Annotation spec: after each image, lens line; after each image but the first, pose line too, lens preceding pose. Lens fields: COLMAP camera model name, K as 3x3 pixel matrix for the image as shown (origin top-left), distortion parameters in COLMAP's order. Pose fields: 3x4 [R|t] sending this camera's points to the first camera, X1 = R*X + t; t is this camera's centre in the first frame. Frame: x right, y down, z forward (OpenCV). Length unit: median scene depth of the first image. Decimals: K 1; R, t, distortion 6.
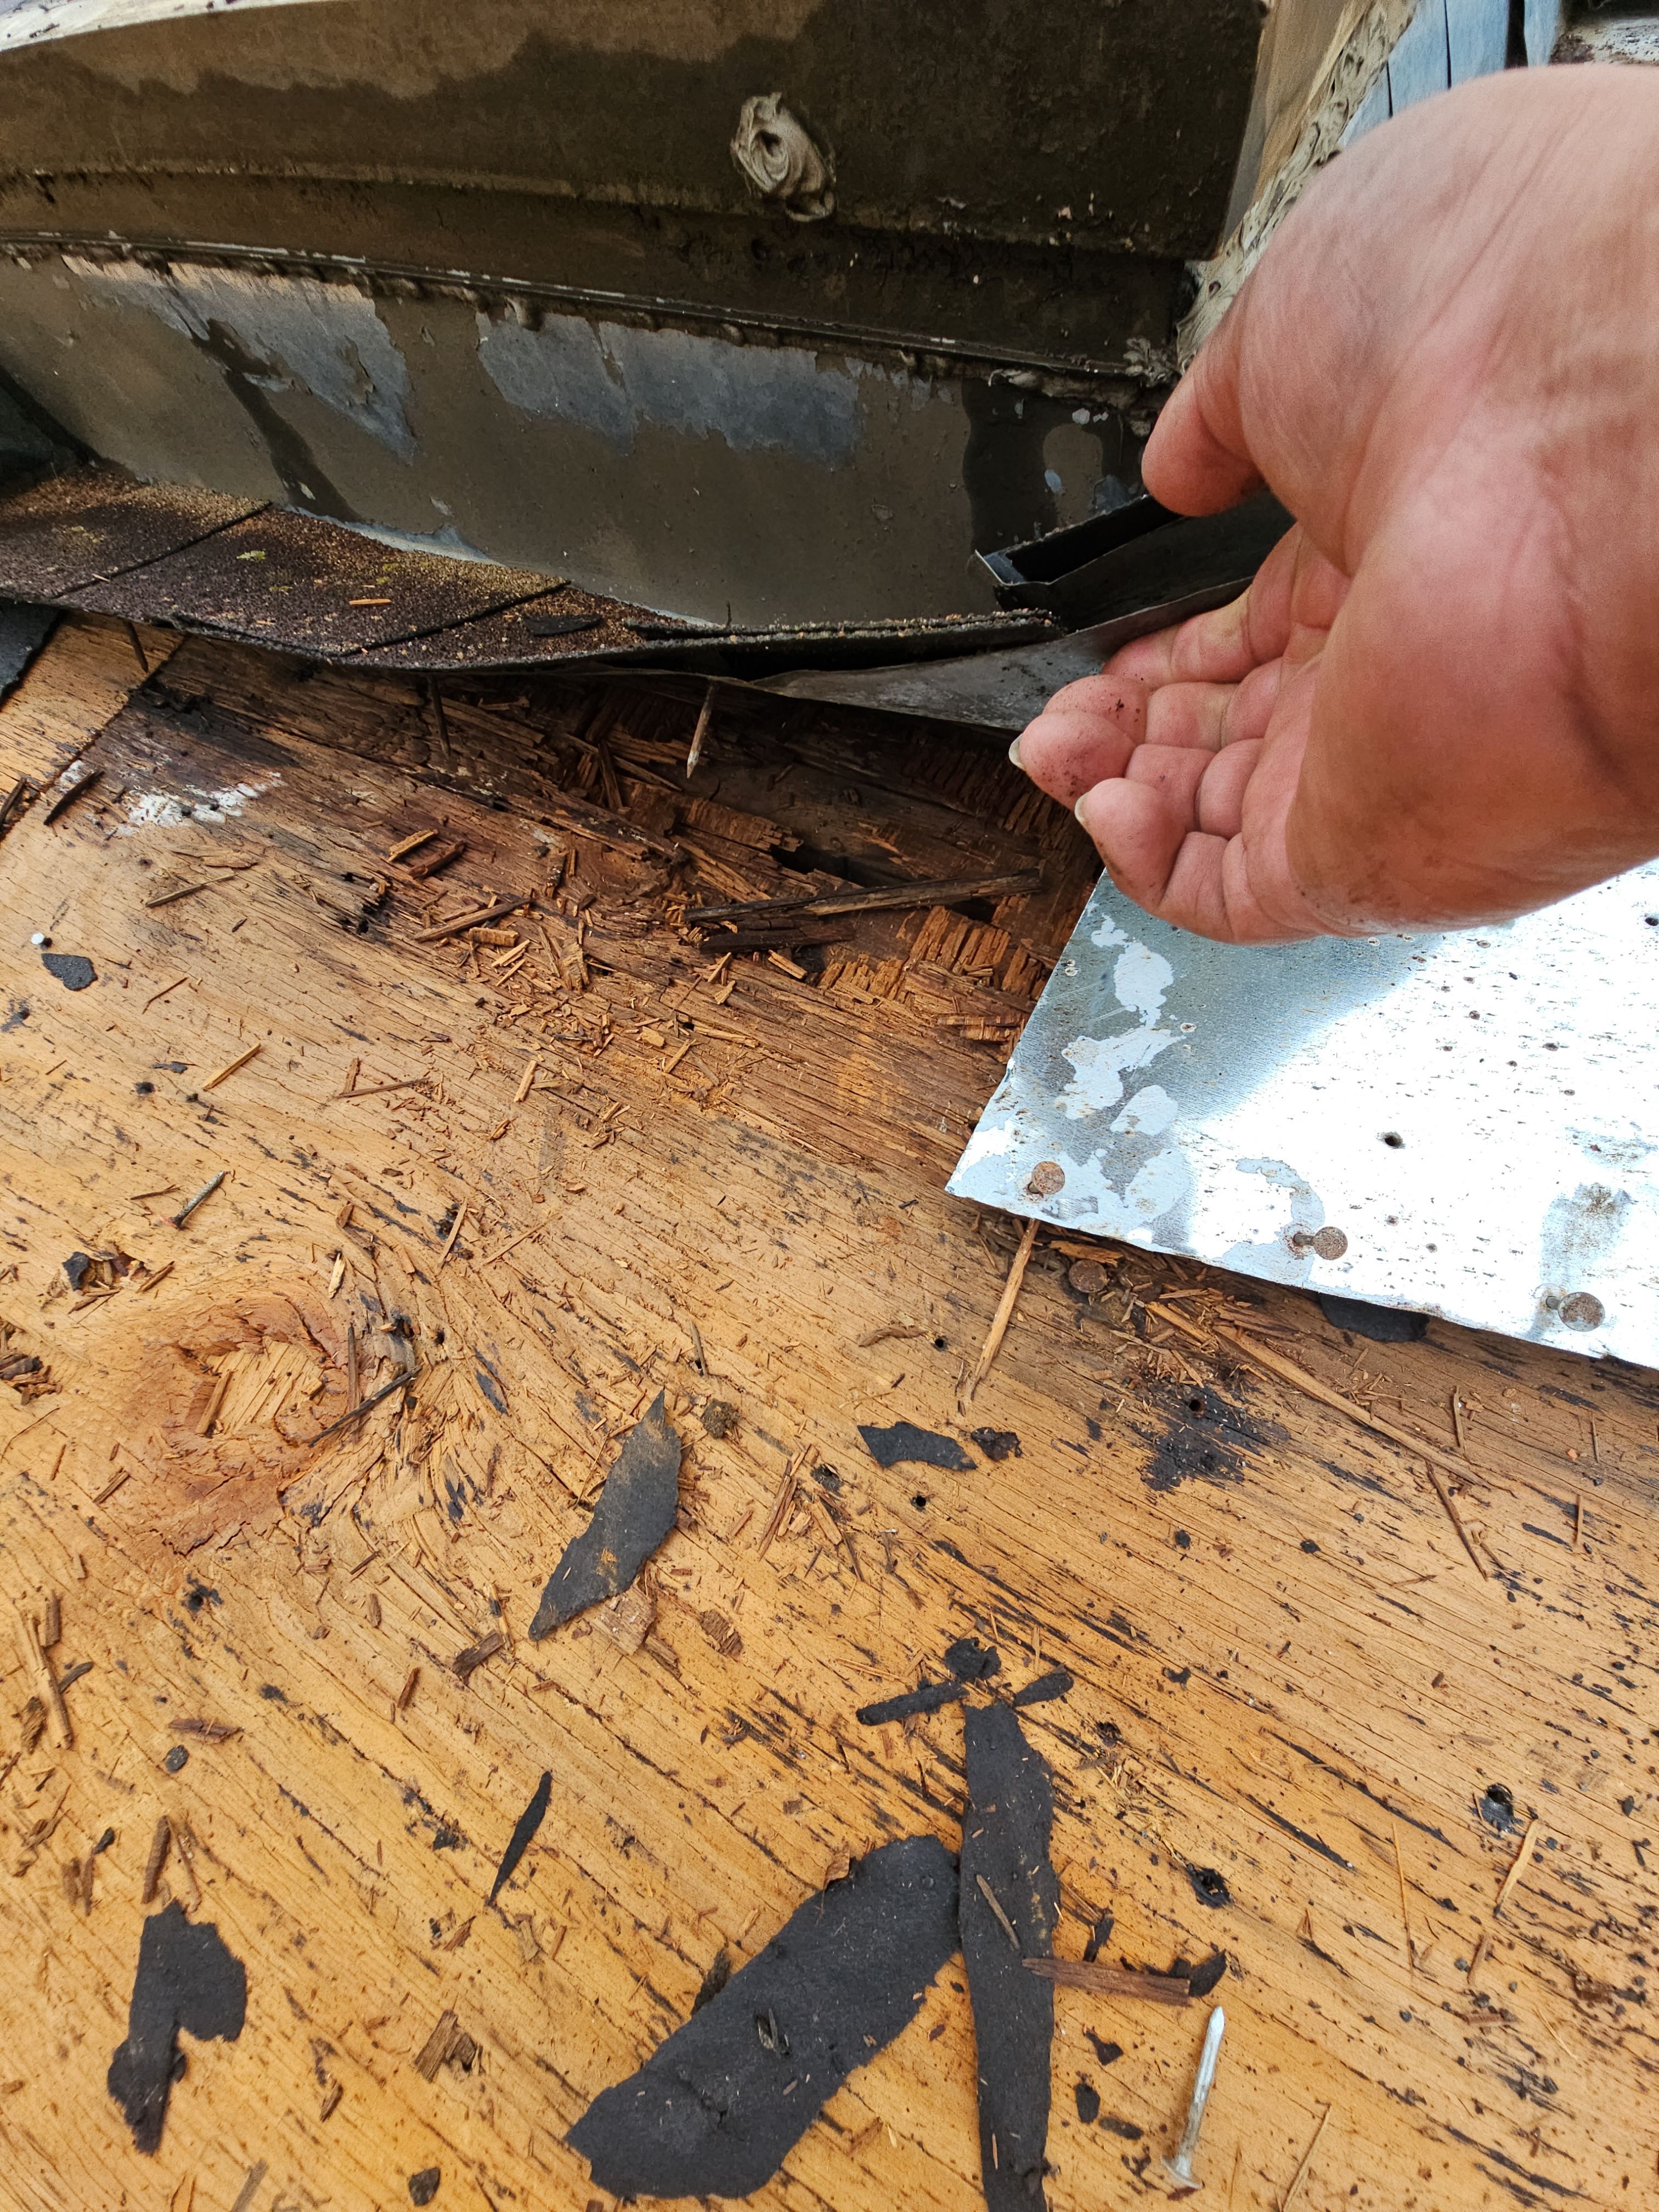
lens RADIAL K [[923.6, 0, 838.5], [0, 923.6, 1113.4], [0, 0, 1]] dist [0.003084, -0.002509]
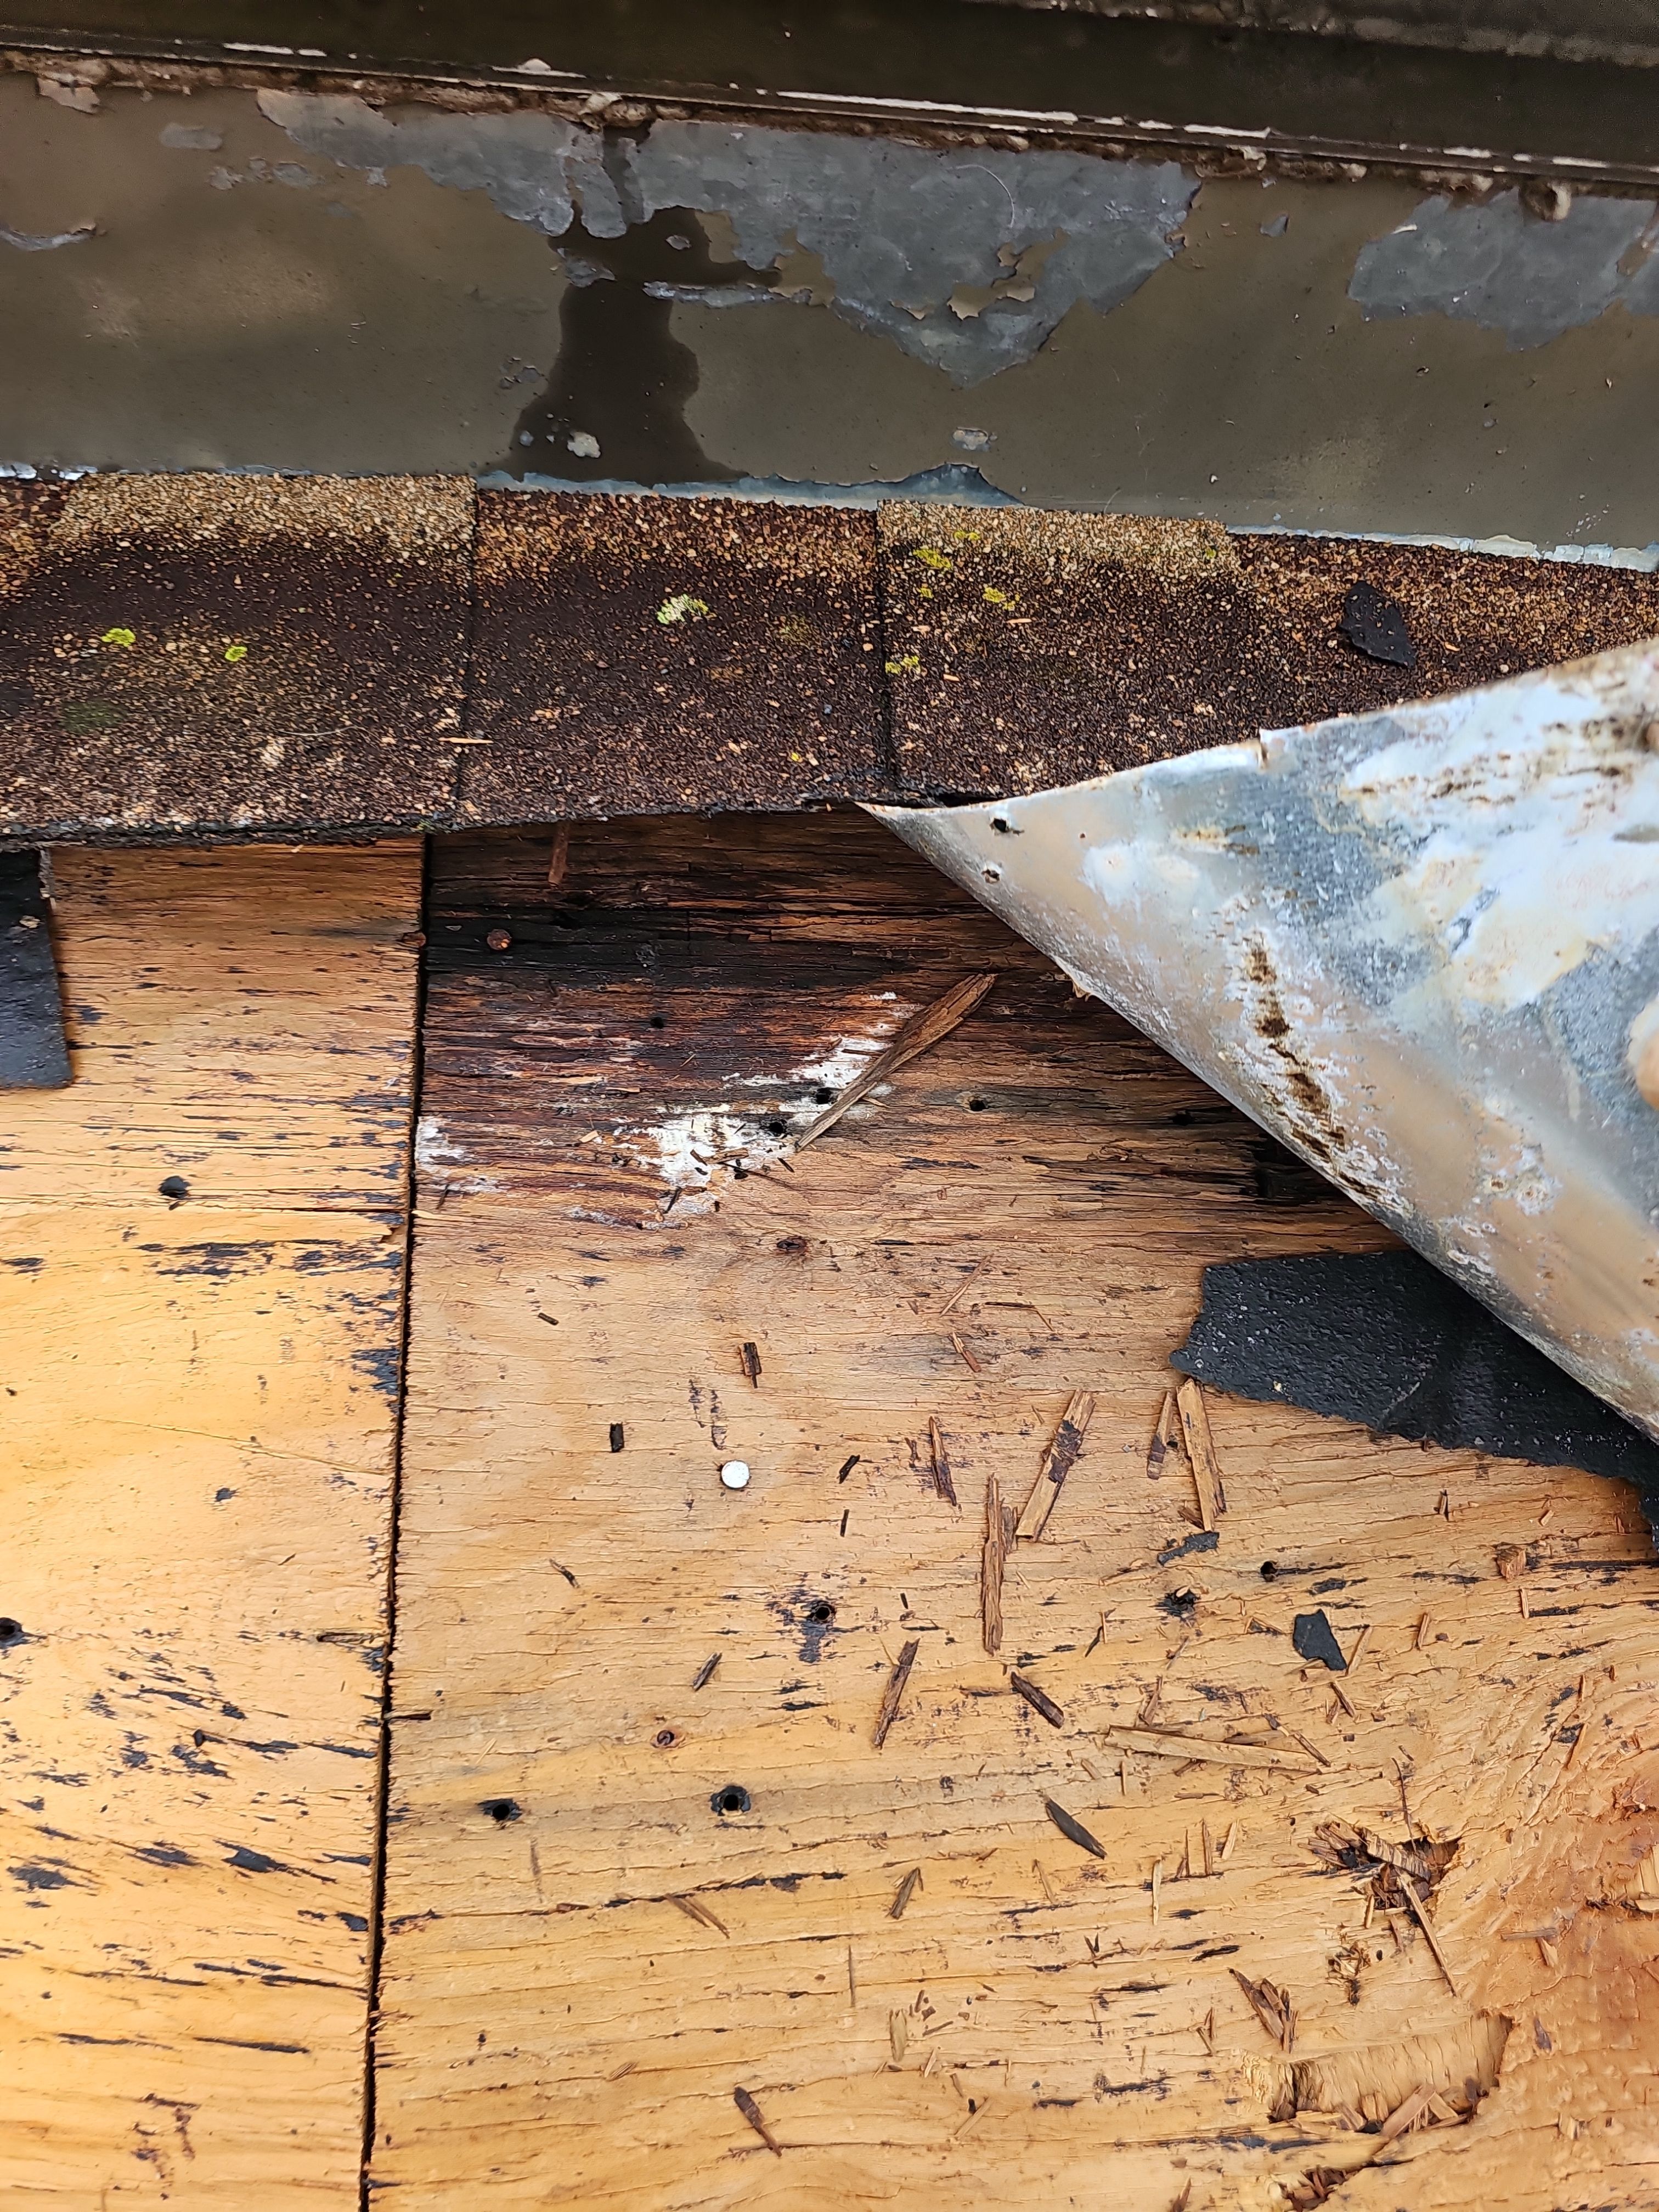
lens RADIAL K [[1585.7, 0, 830.5], [0, 1585.7, 1096.0], [0, 0, 1]] dist [-0.002749, -0.020532]
pose [[0.820763, -0.390630, 0.416840, -1.551723], [0.365929, 0.919827, 0.141470, -0.677459], [-0.438684, 0.036420, 0.897903, 0.272167]]
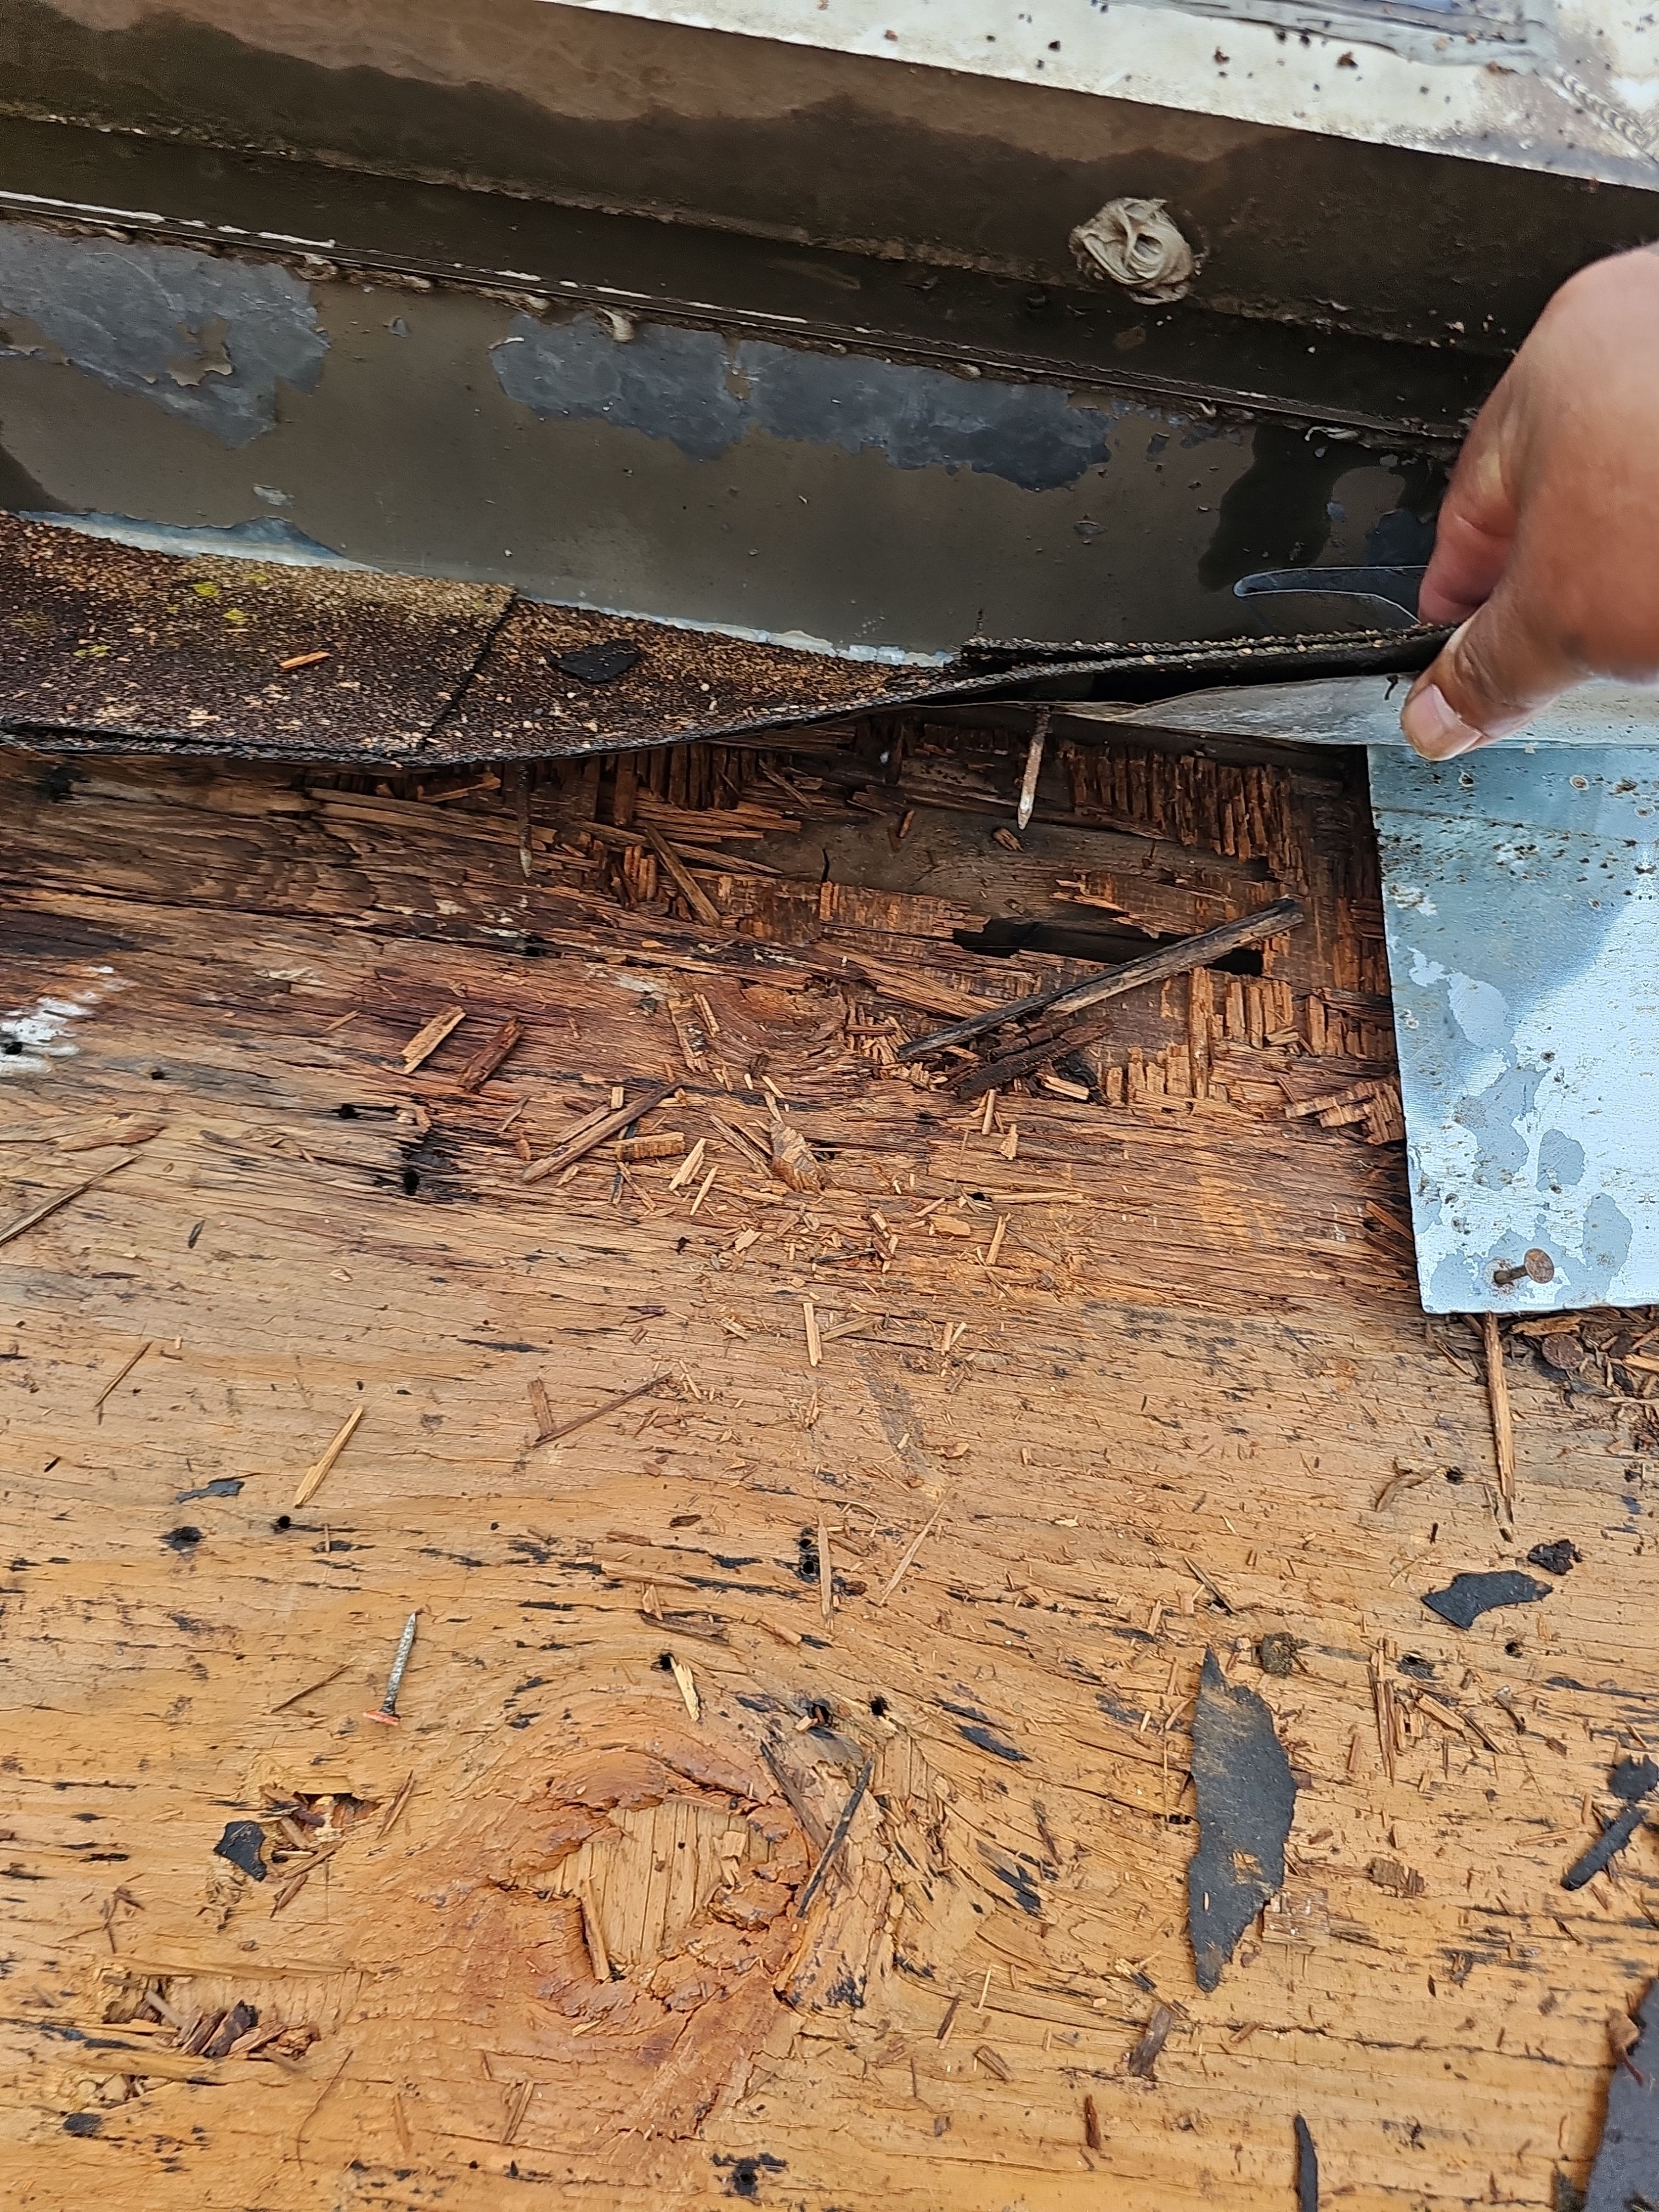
lens RADIAL K [[1541.9, 0, 831.0], [0, 1541.9, 1071.4], [0, 0, 1]] dist [0.000826, -0.009960]
pose [[0.892341, -0.258074, 0.370304, -0.853152], [0.253185, 0.965385, 0.062689, -0.364142], [-0.373664, 0.037815, 0.926793, -0.166448]]
